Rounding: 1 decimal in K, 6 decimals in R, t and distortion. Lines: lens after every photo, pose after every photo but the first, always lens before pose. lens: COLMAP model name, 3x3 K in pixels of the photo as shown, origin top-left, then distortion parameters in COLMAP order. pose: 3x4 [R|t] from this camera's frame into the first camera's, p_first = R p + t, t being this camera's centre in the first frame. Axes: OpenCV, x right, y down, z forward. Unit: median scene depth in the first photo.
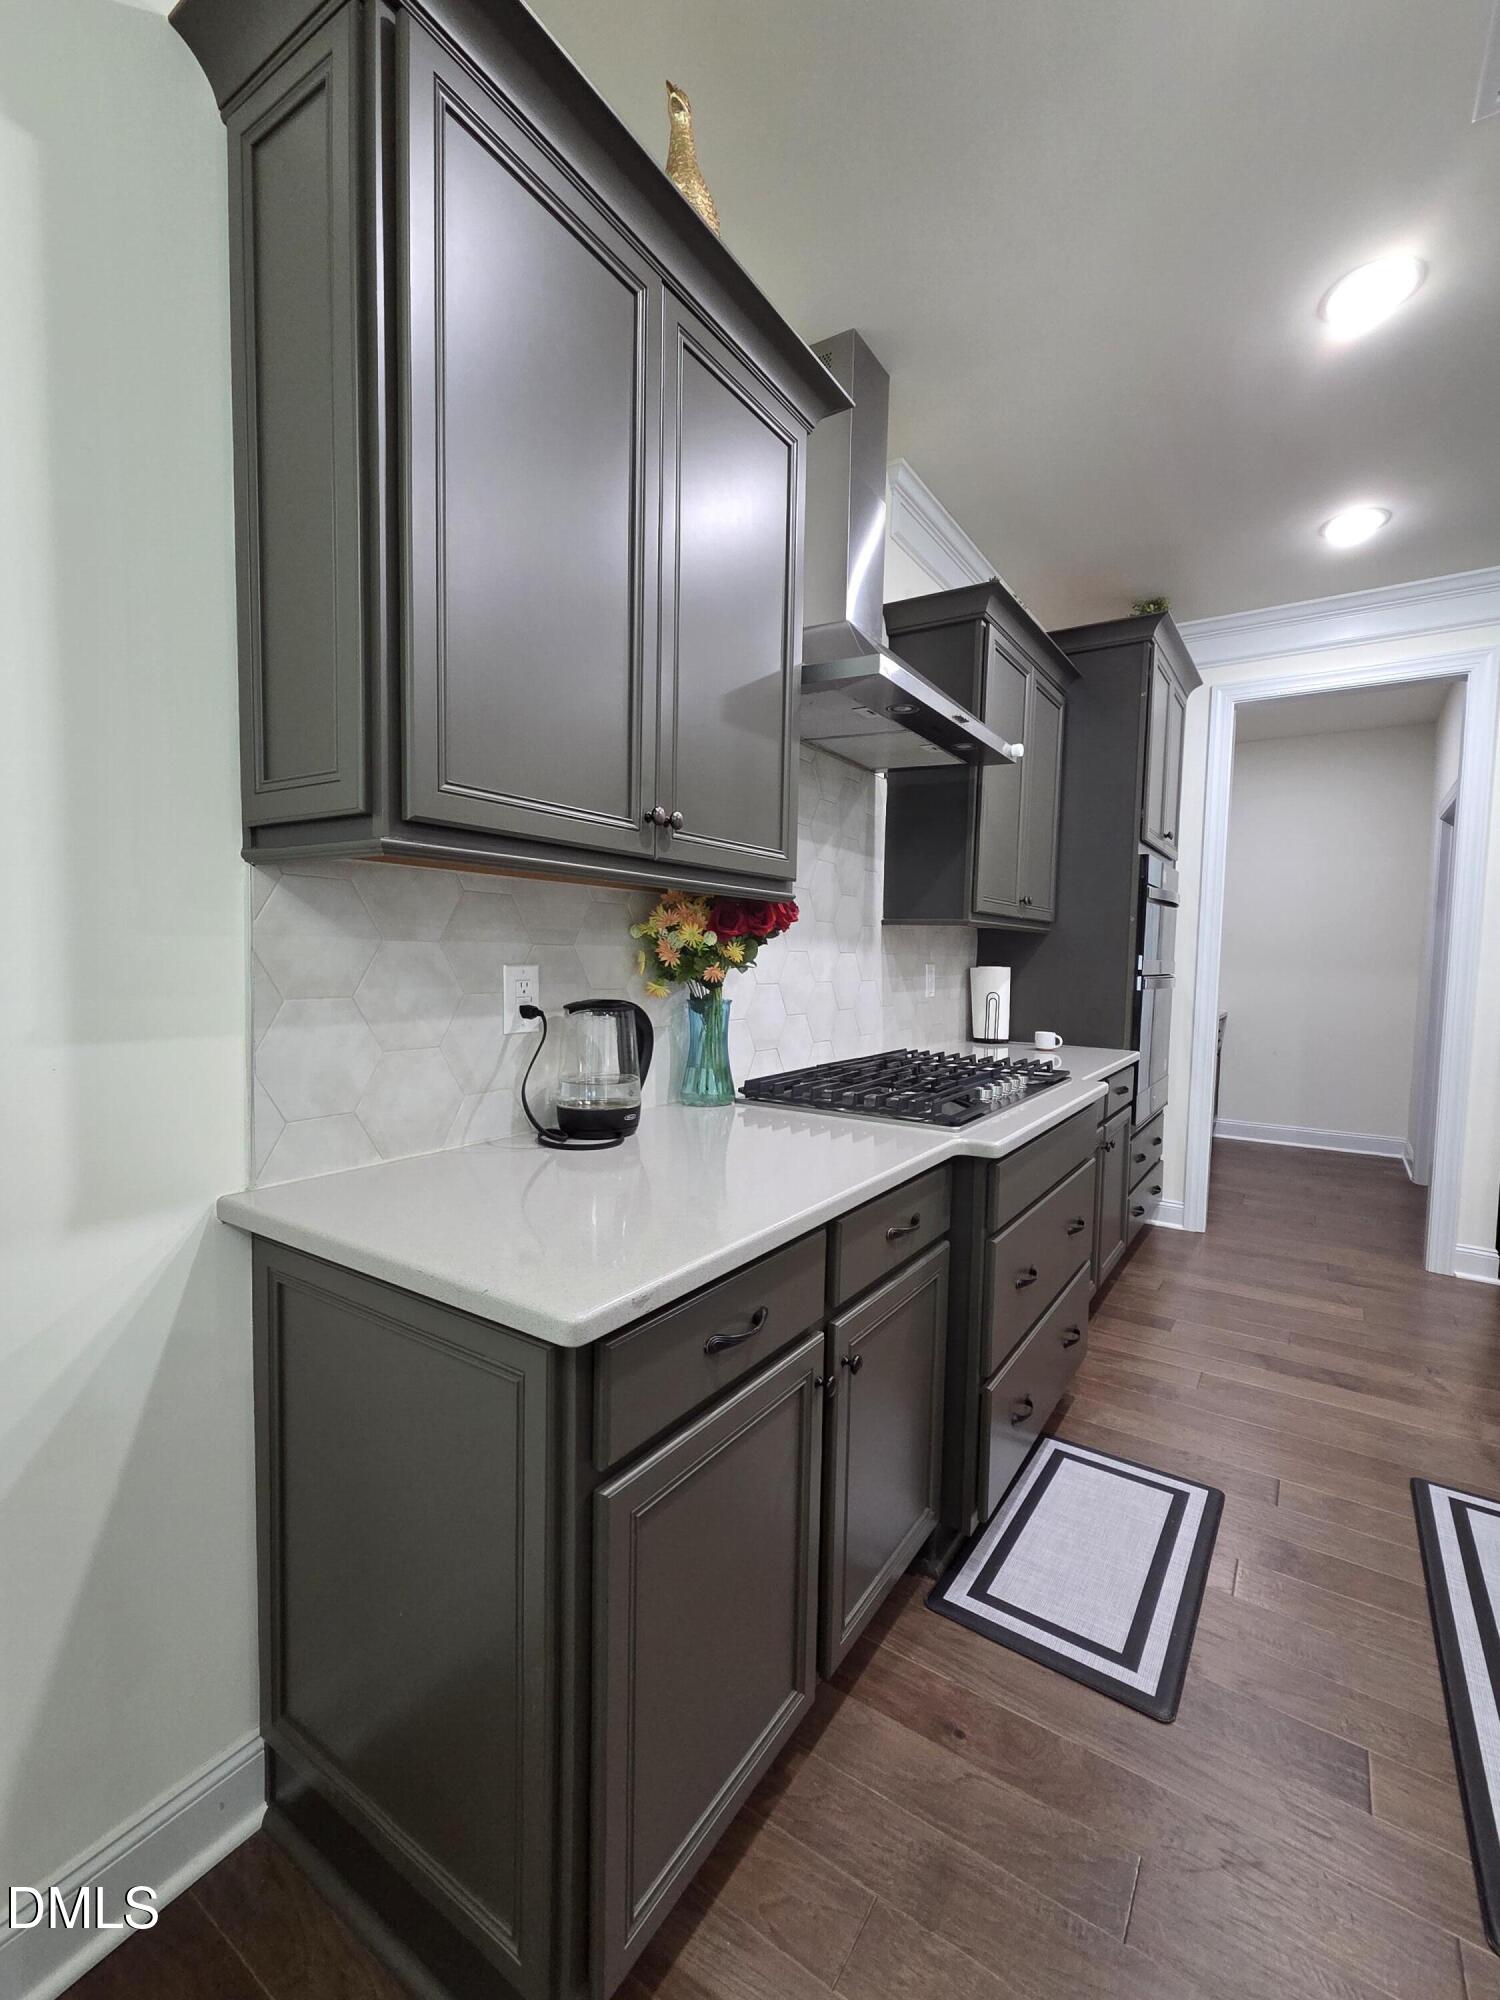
lens RADIAL K [[862.5, 0, 761.4], [0, 862.5, 998.1], [0, 0, 1]] dist [0.014867, 0.000200]
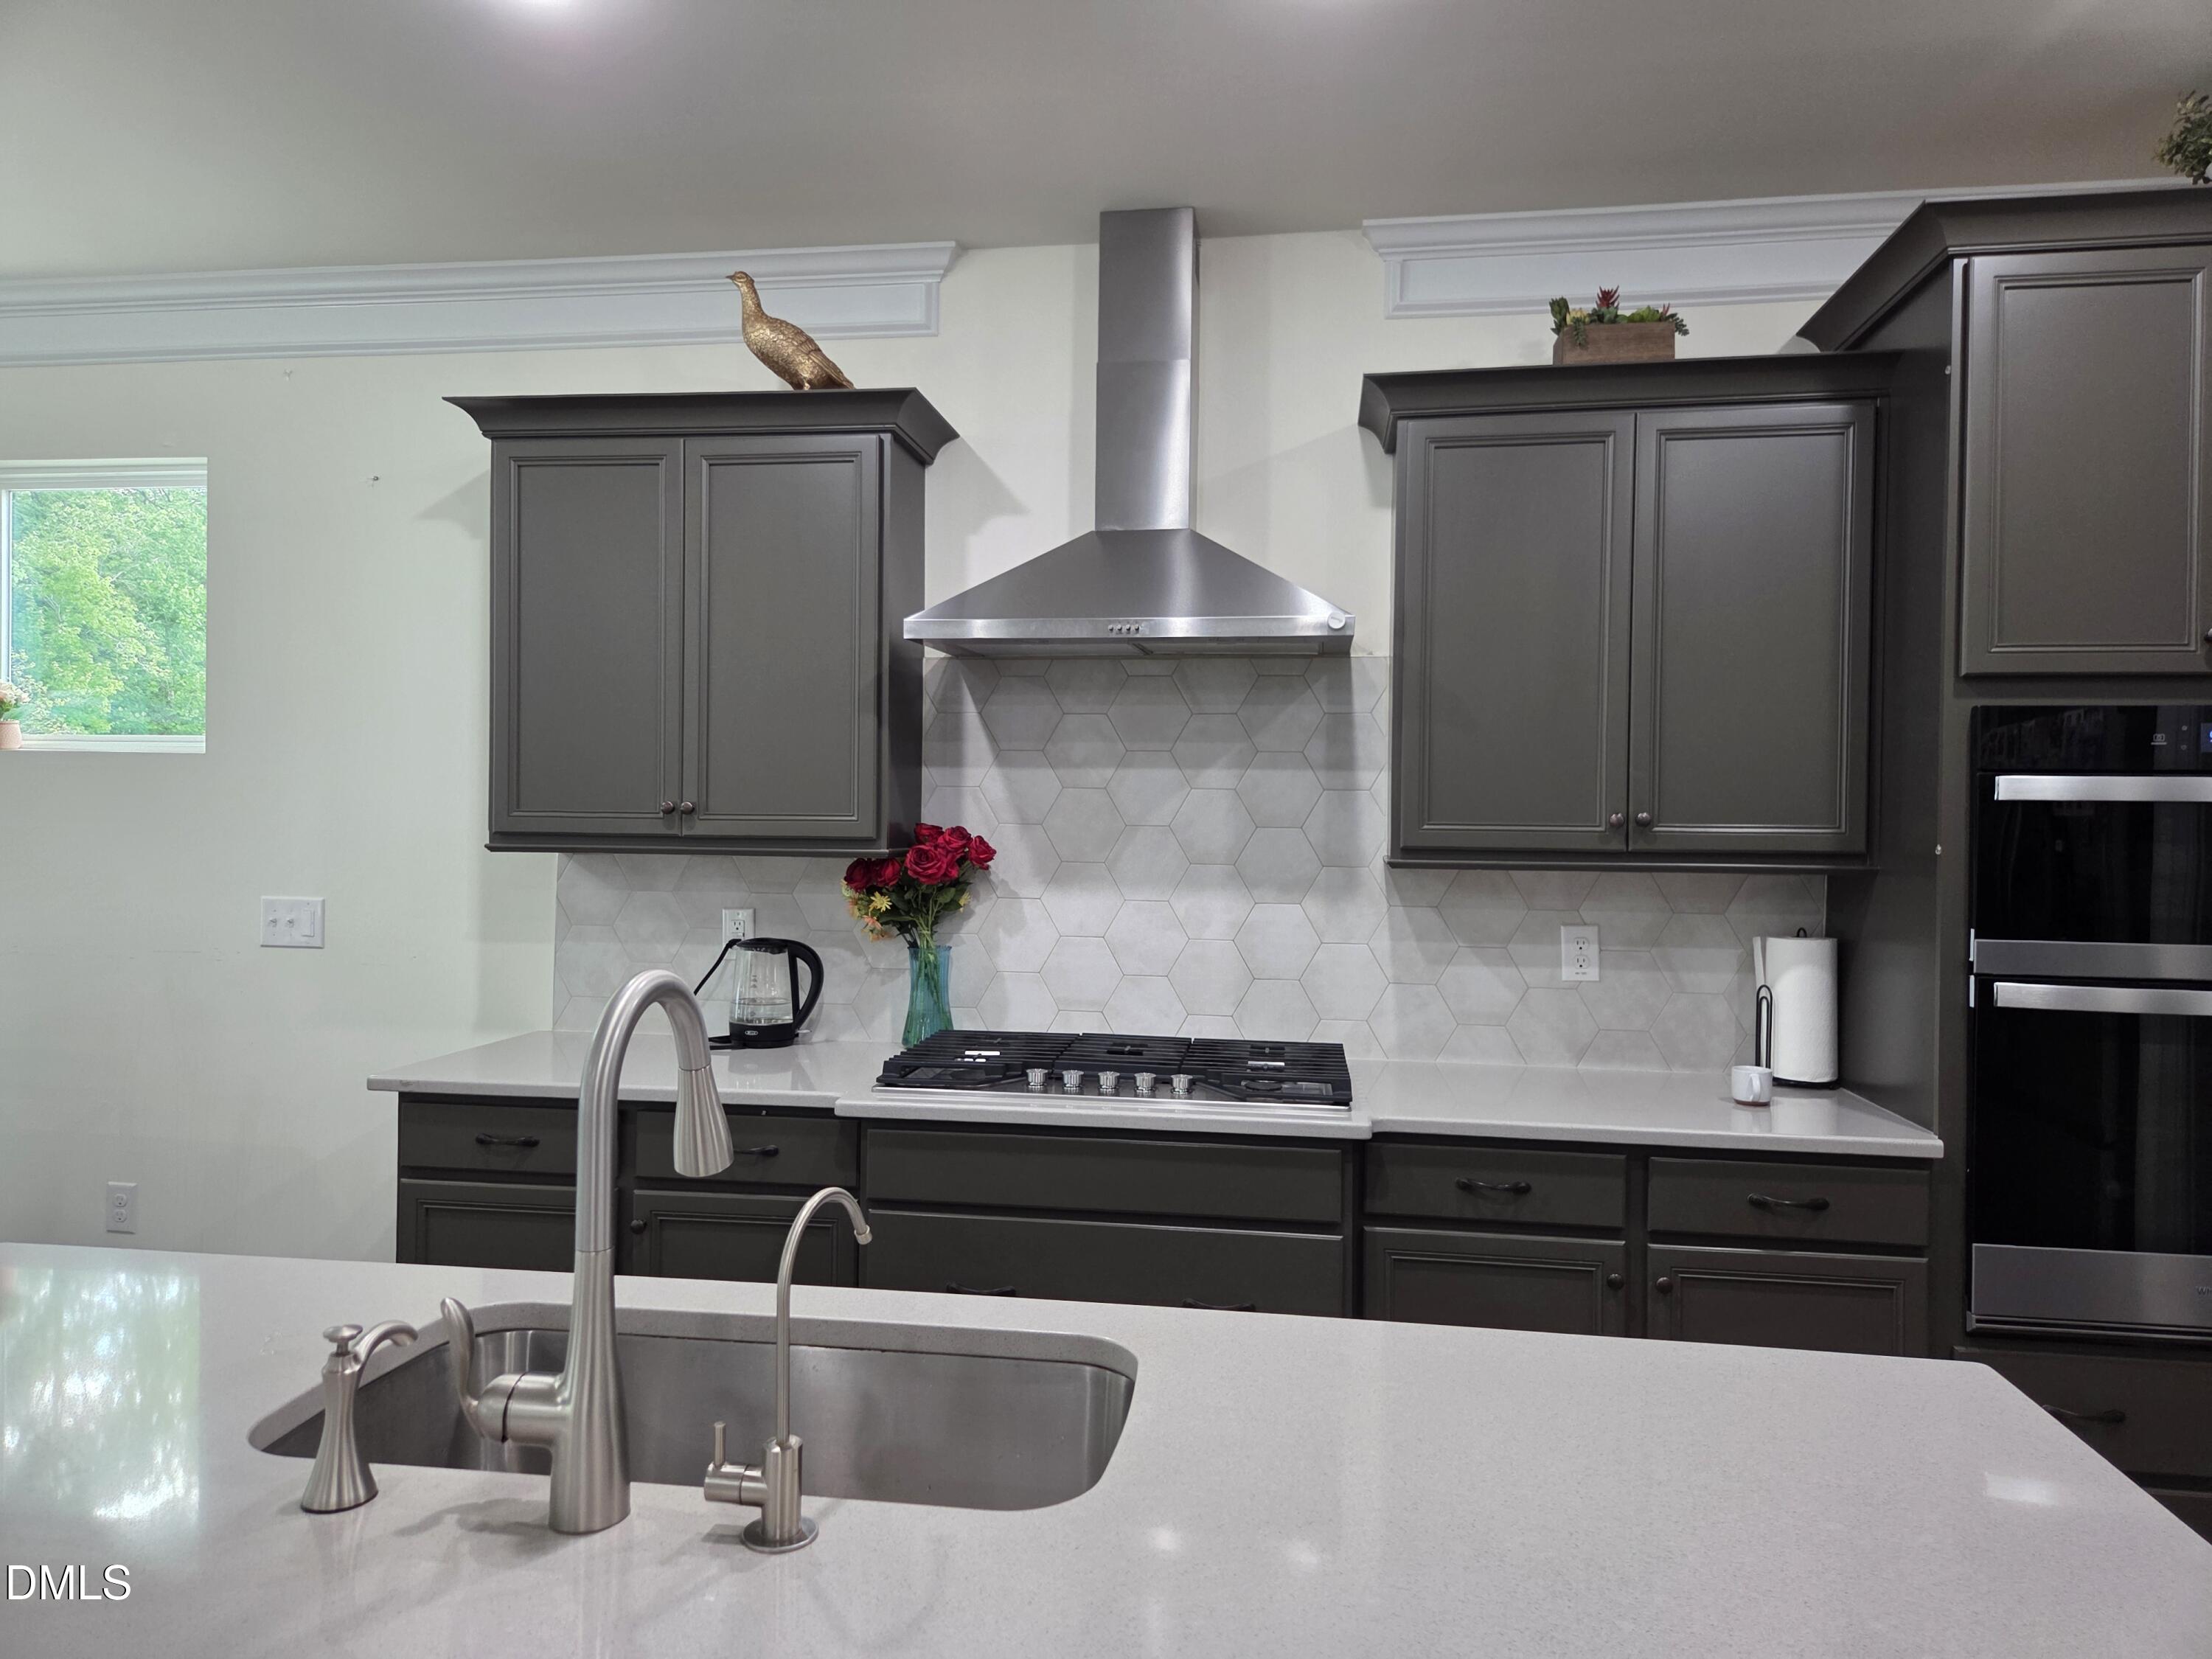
lens RADIAL K [[1475.0, 0, 1100.7], [0, 1475.0, 833.5], [0, 0, 1]] dist [0.036987, -0.002758]
pose [[0.408434, -0.013197, -0.912693, 1.288403], [-0.051890, 0.997943, -0.037651, -0.061965], [0.911312, 0.062738, 0.406909, 0.362764]]
